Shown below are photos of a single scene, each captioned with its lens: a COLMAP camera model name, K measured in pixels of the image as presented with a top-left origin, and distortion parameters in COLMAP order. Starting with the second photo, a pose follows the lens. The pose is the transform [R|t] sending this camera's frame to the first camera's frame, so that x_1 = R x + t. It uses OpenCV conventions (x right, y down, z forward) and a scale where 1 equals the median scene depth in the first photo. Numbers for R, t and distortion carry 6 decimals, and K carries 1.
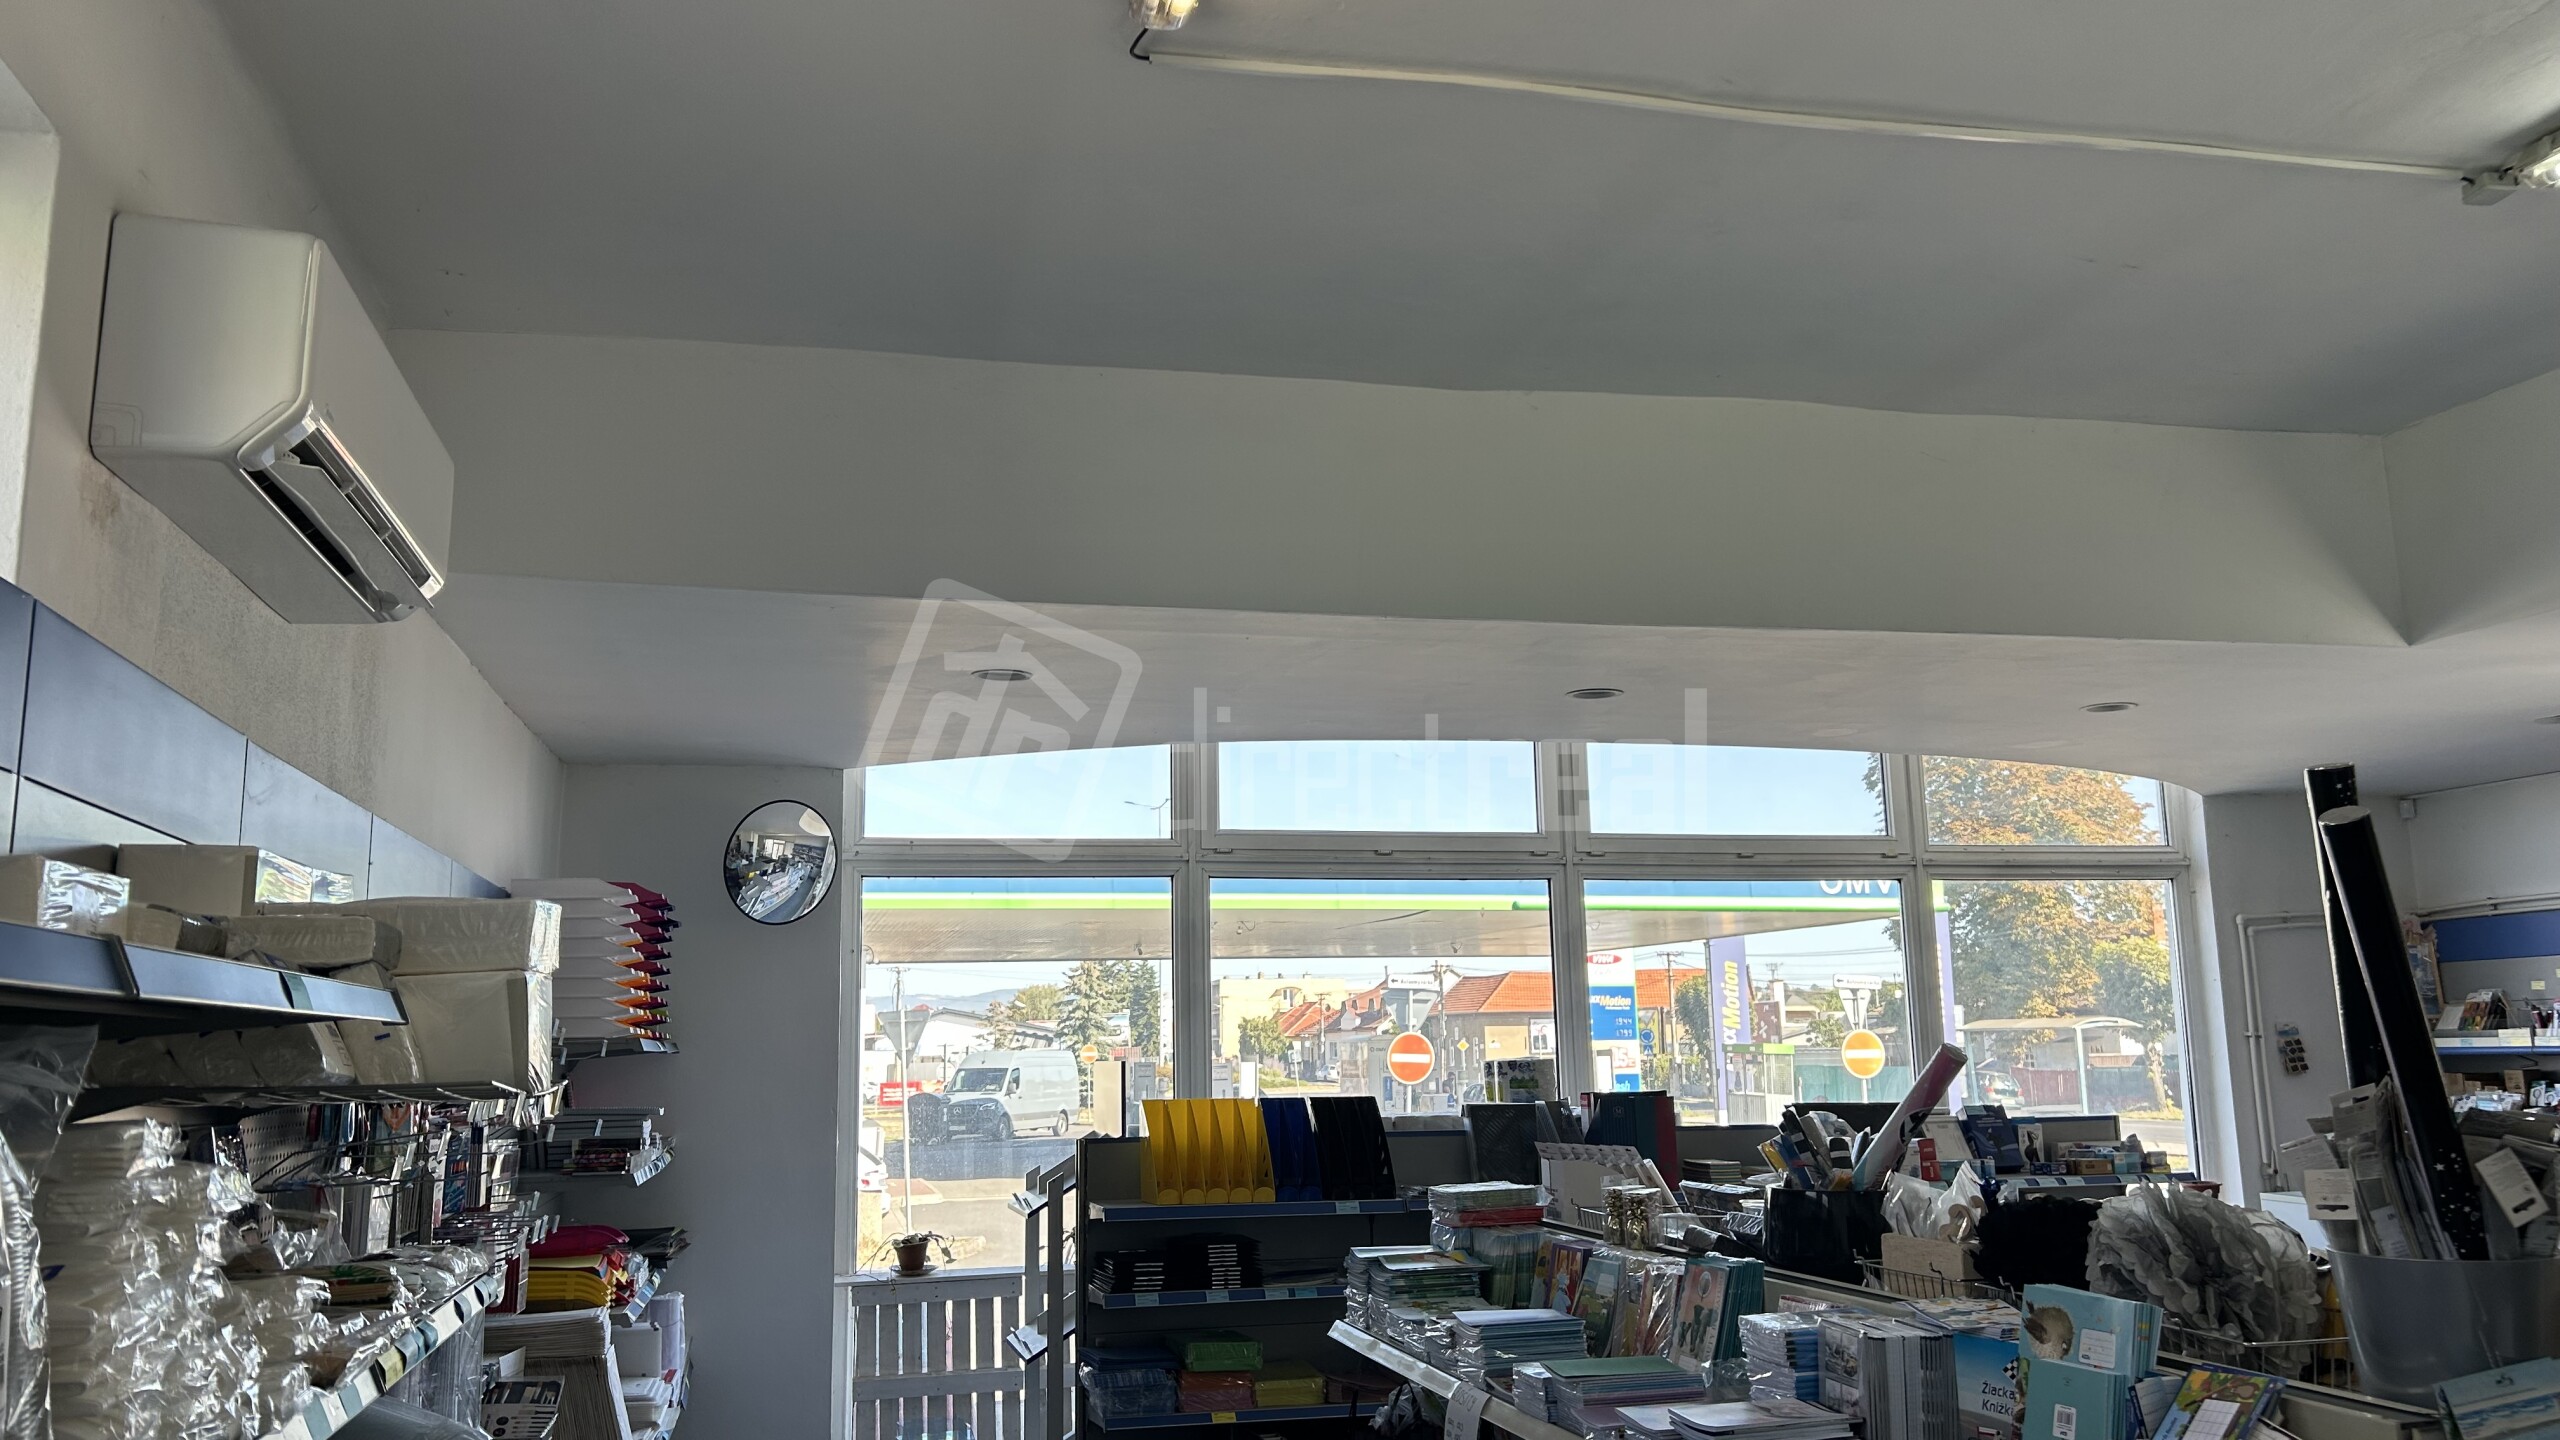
lens RADIAL K [[1936.0, 0, 1273.7], [0, 1936.0, 736.3], [0, 0, 1]] dist [0.063151, -0.071614]
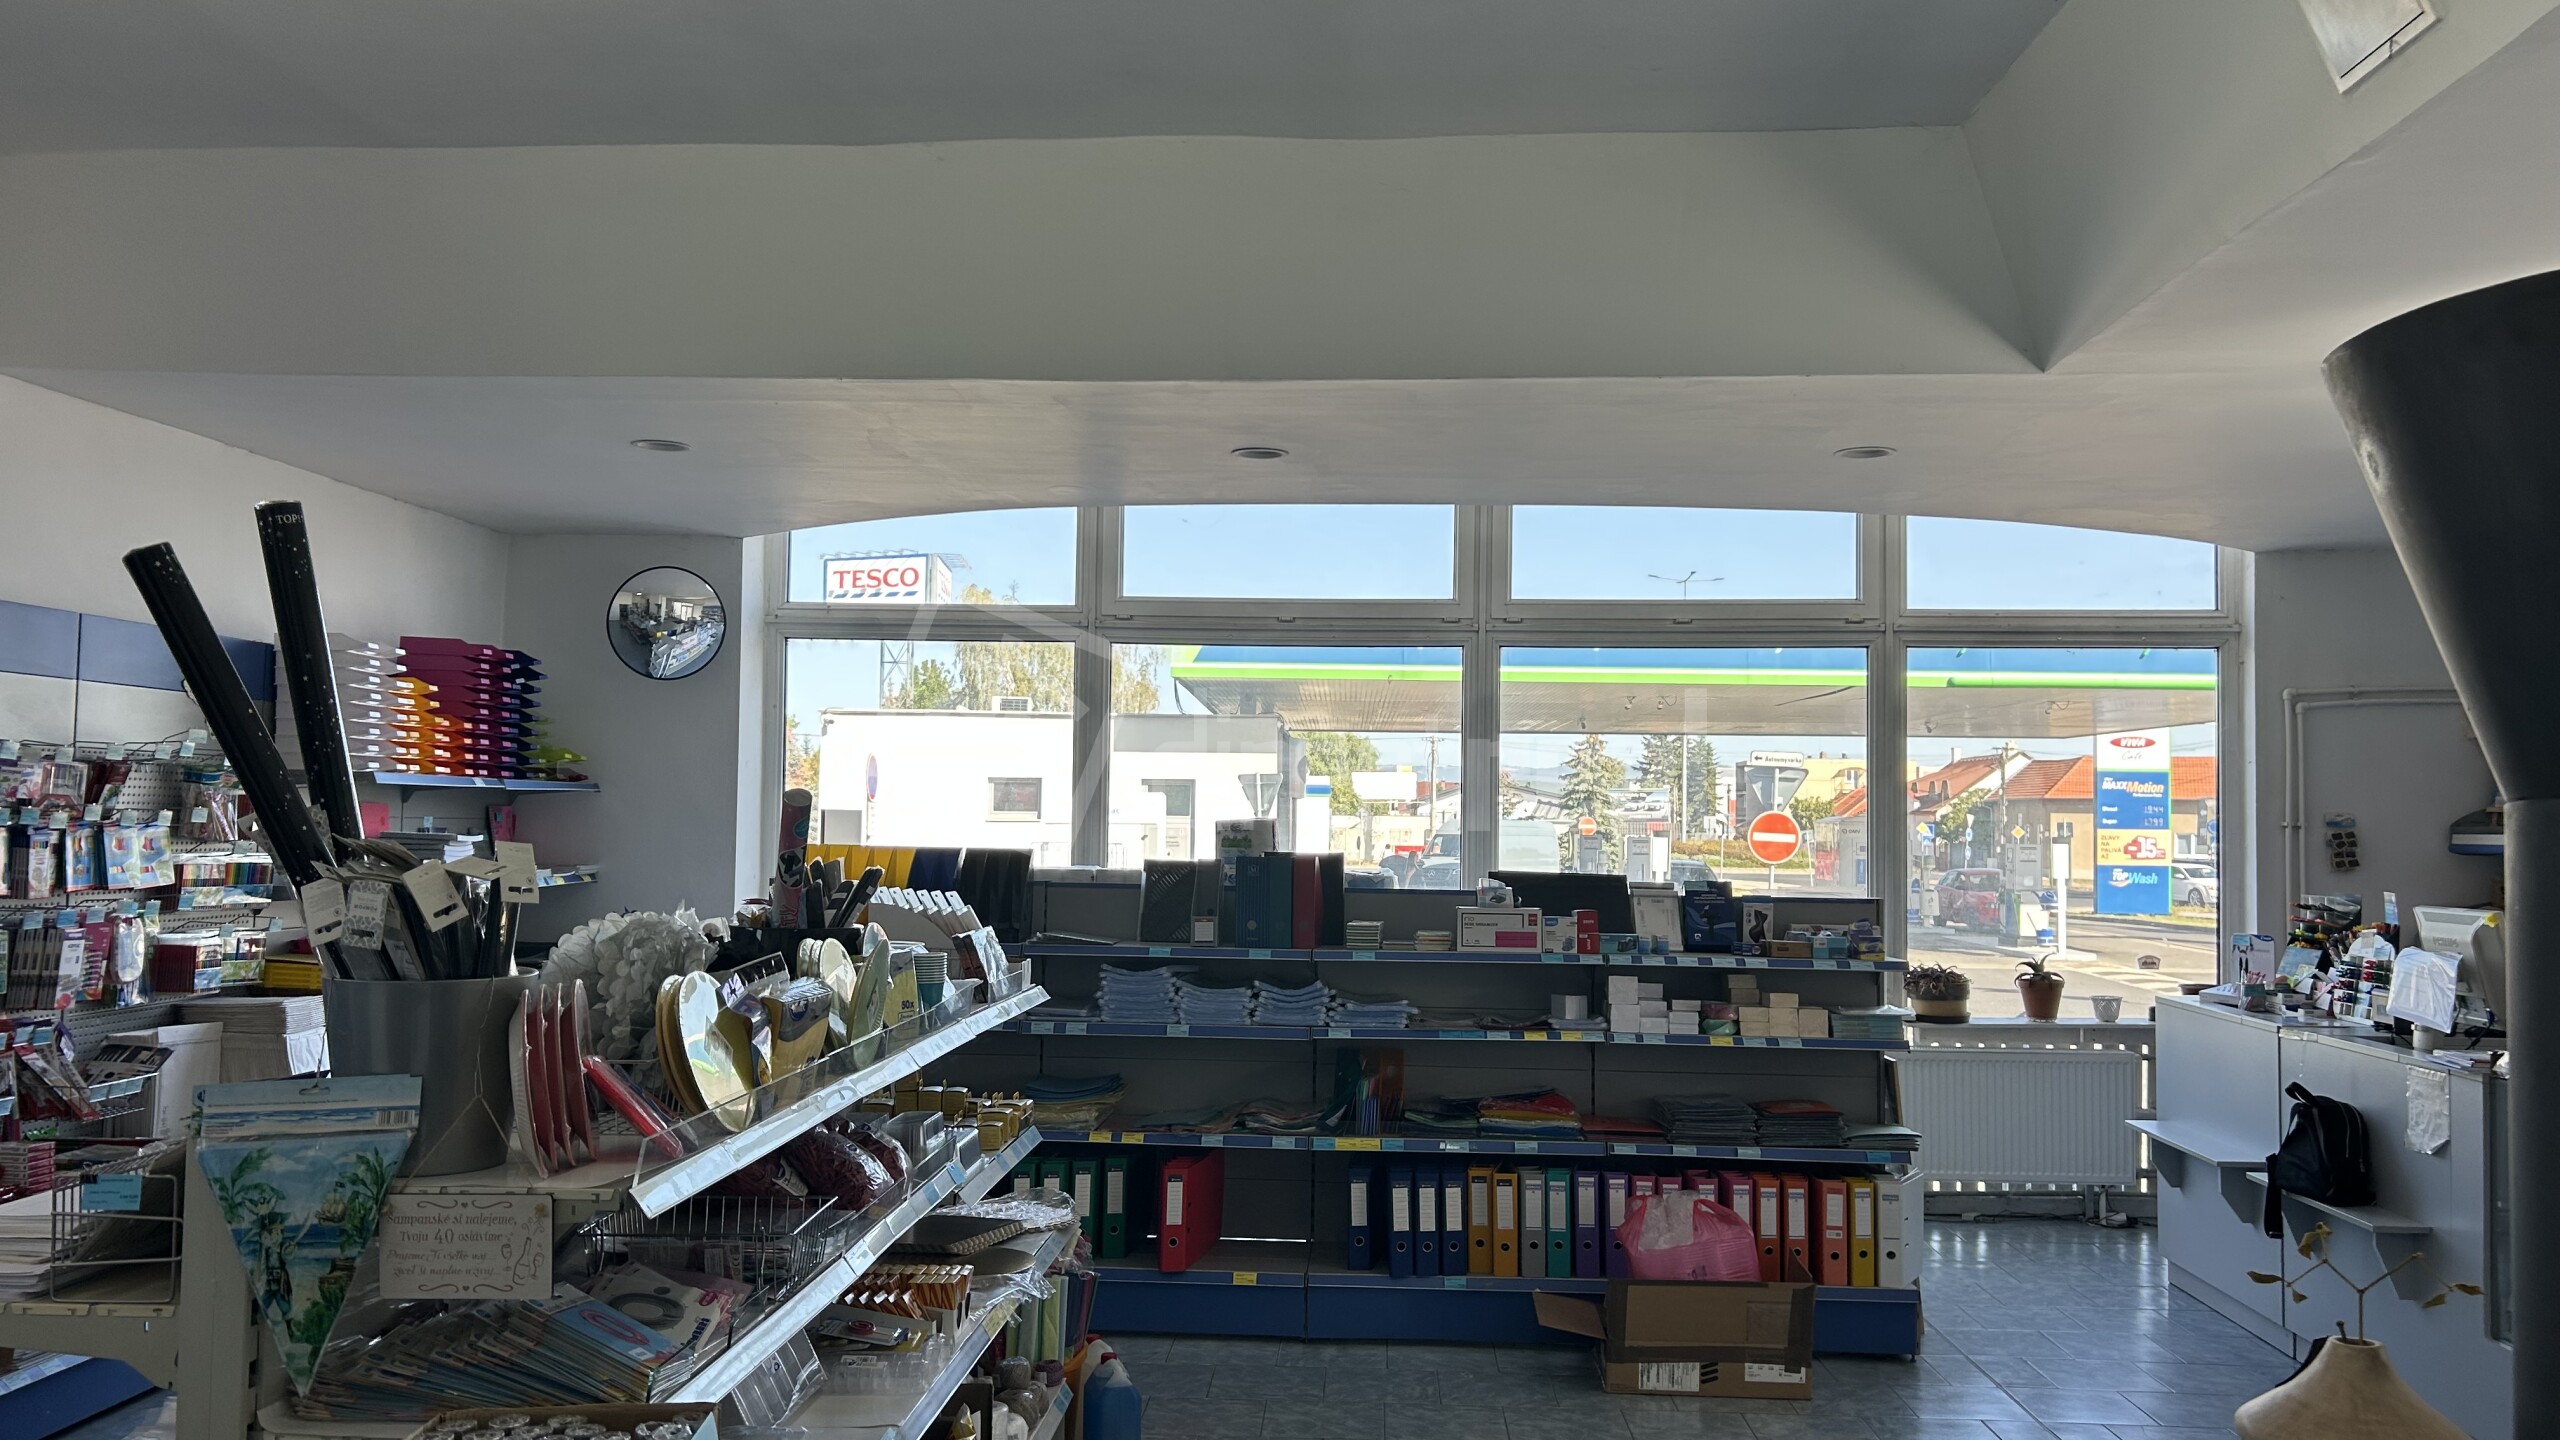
lens RADIAL K [[1936.0, 0, 1284.4], [0, 1936.0, 745.3], [0, 0, 1]] dist [0.063151, -0.071614]
pose [[0.956235, 0.020896, -0.291854, 0.336403], [0.014405, 0.992875, 0.118285, 0.006923], [0.292246, -0.117312, 0.949121, 0.041060]]
